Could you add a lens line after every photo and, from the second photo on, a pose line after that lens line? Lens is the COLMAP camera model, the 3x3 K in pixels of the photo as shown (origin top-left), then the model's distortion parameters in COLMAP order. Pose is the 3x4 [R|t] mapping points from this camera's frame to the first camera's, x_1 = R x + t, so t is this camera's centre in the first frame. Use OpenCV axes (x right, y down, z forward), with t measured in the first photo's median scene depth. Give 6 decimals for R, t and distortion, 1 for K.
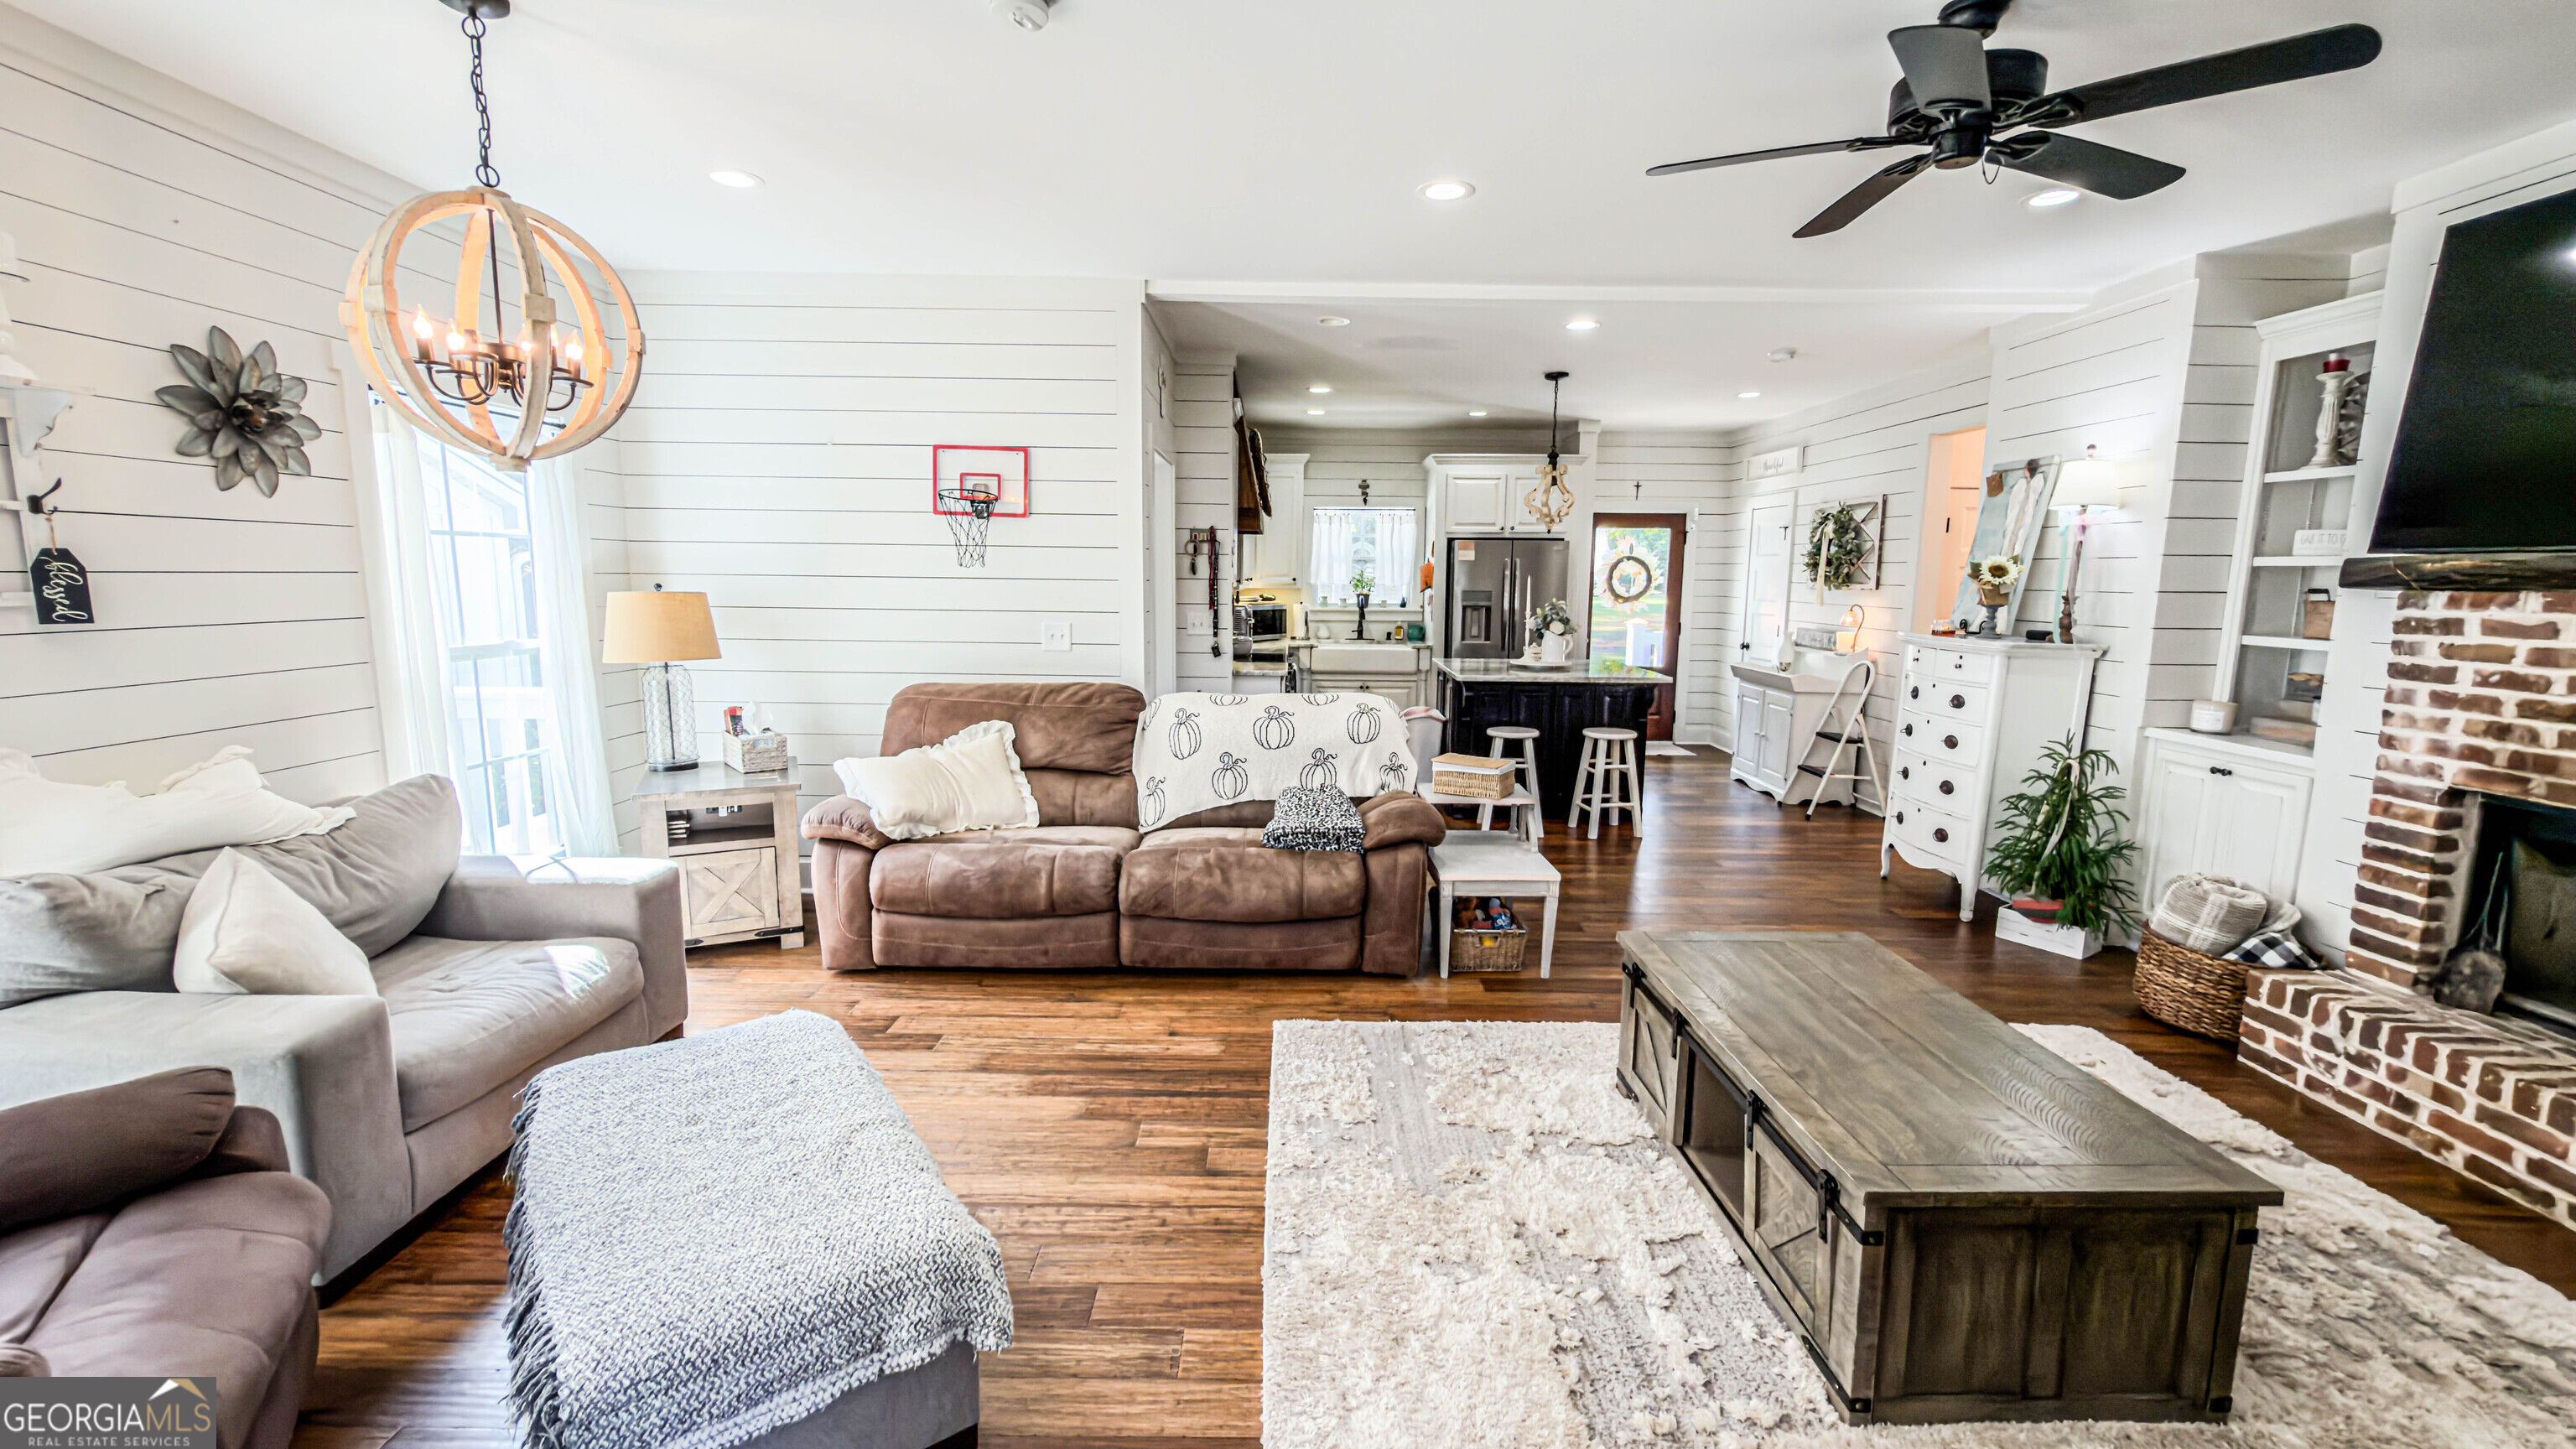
lens RADIAL K [[1026.3, 0, 1287.3], [0, 1026.3, 720.4], [0, 0, 1]] dist [0.001769, -0.000199]
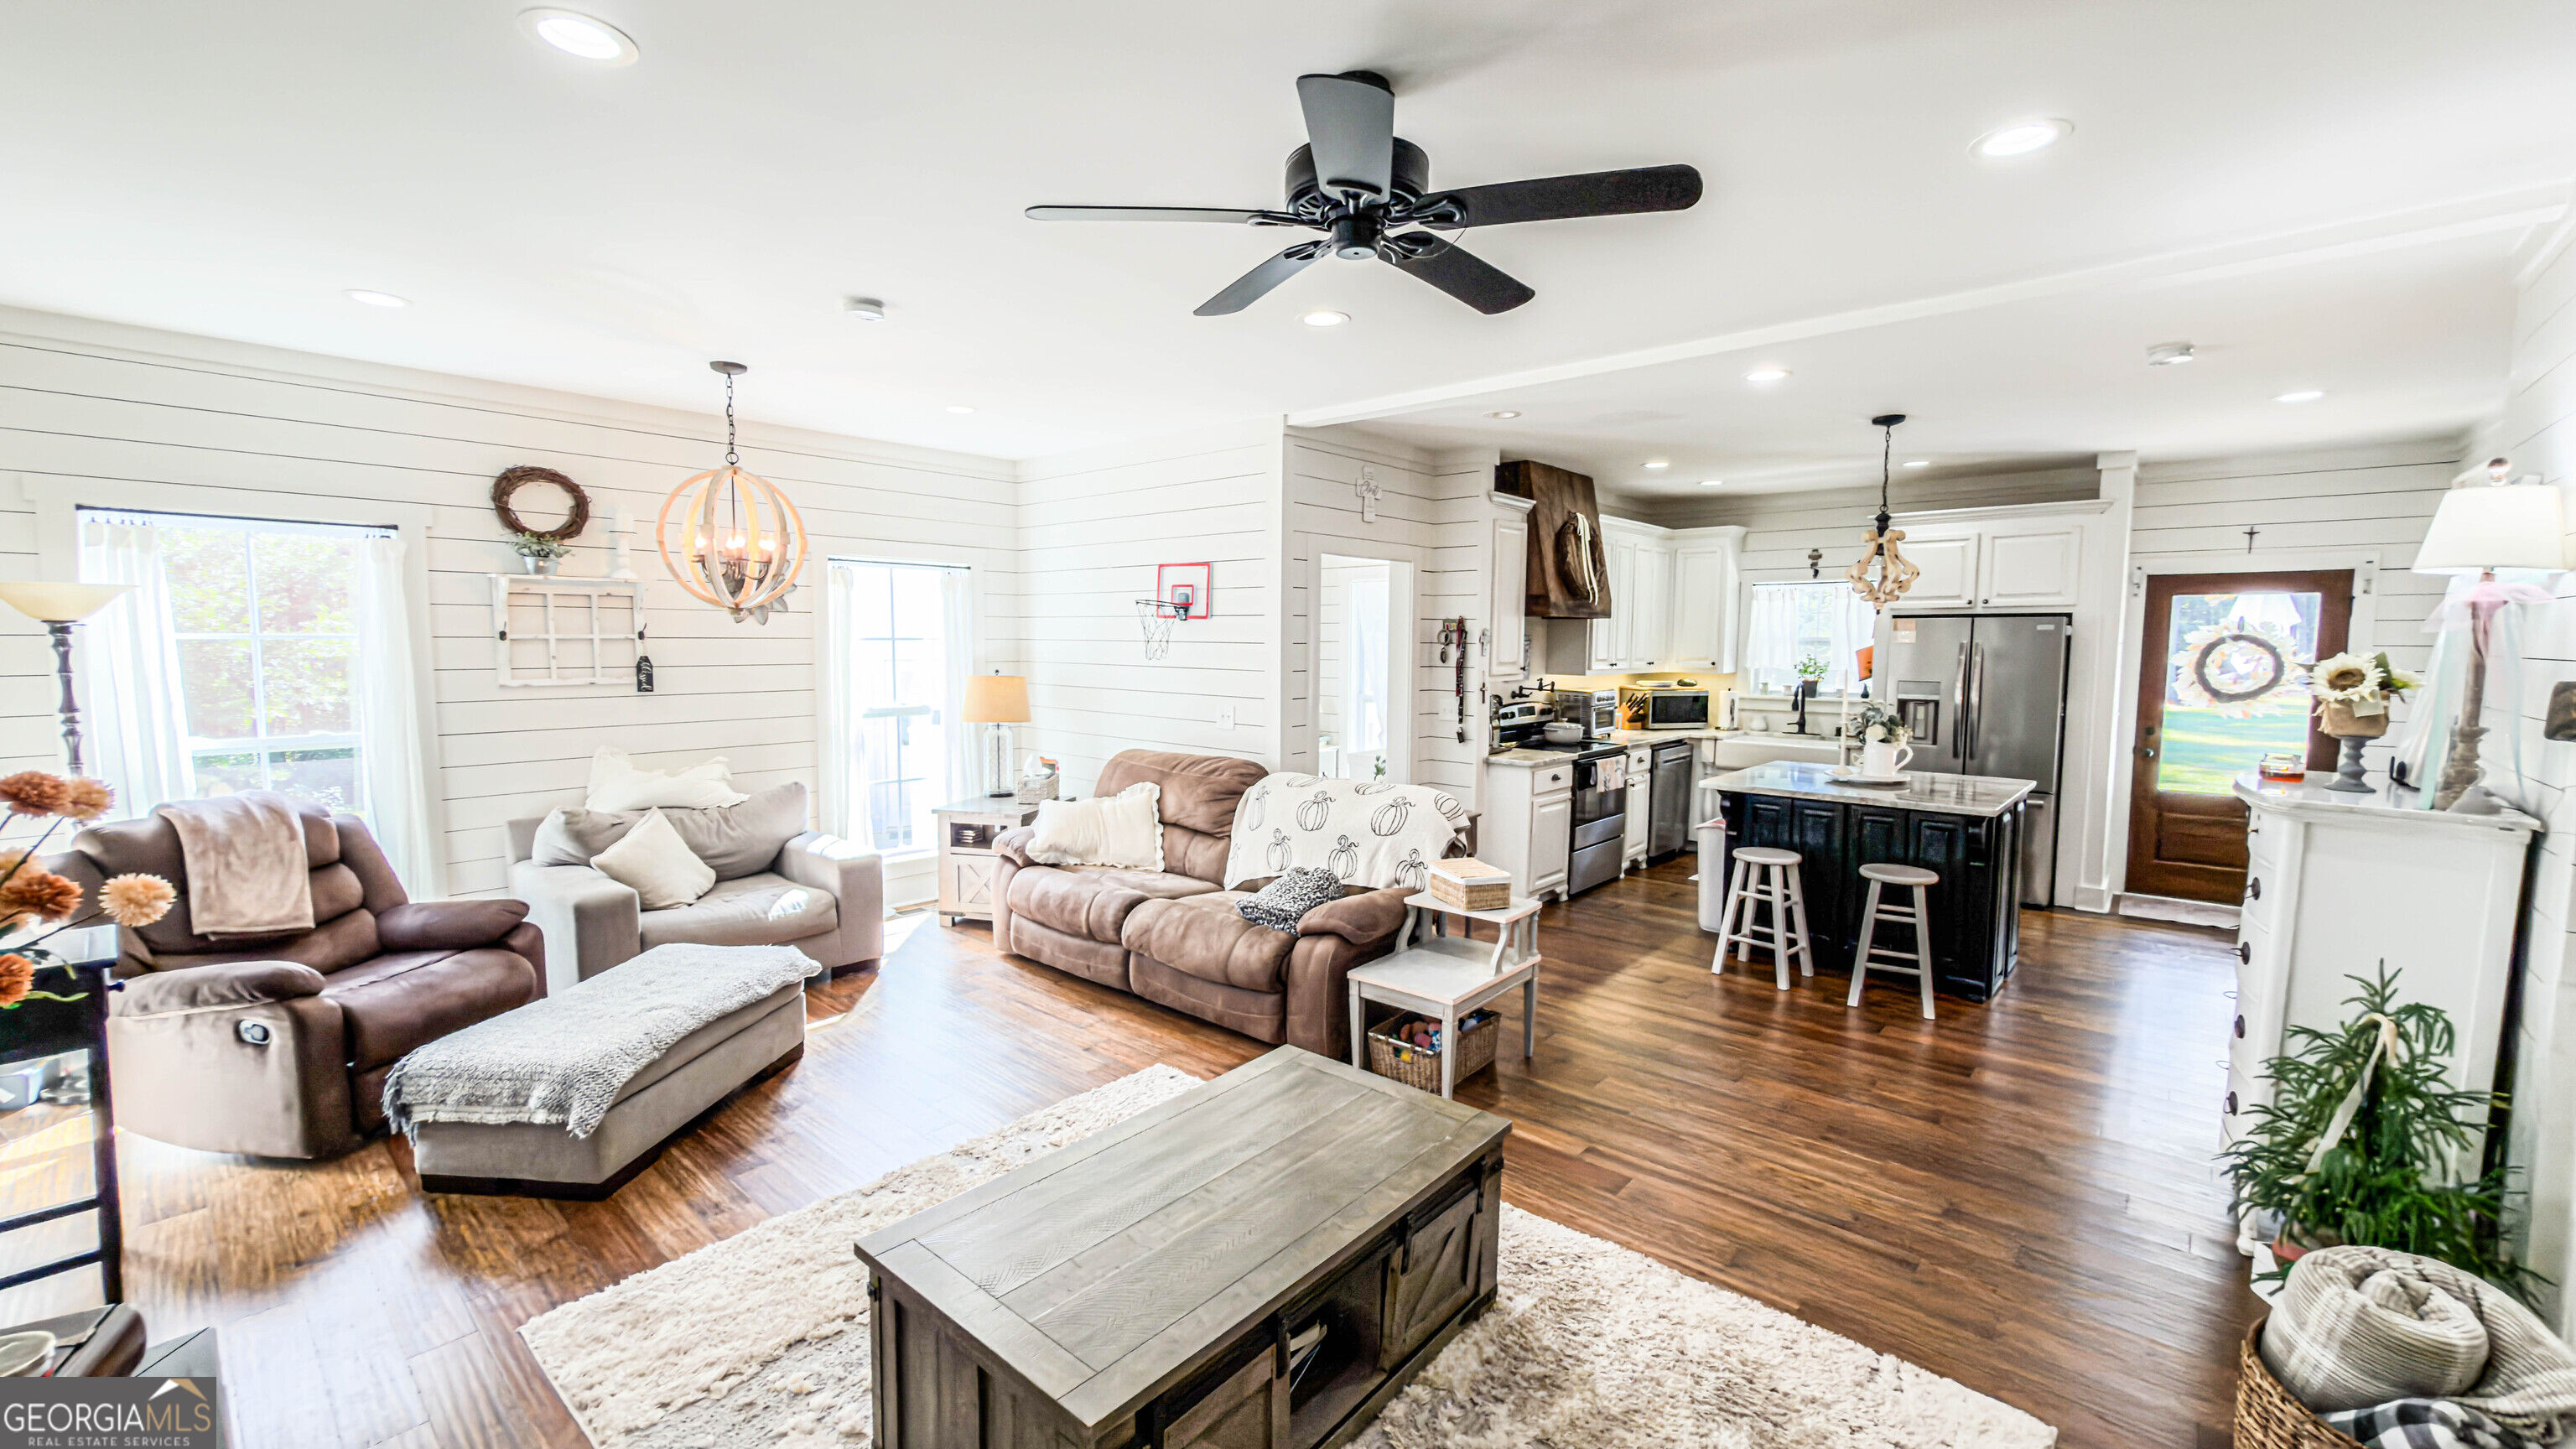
lens RADIAL K [[1026.3, 0, 1288.5], [0, 1026.3, 715.4], [0, 0, 1]] dist [0.001769, -0.000199]
pose [[0.753640, 0.043696, -0.655833, 0.741429], [-0.090882, 0.995131, -0.038133, -0.054388], [0.650974, 0.088342, 0.753942, 0.182307]]
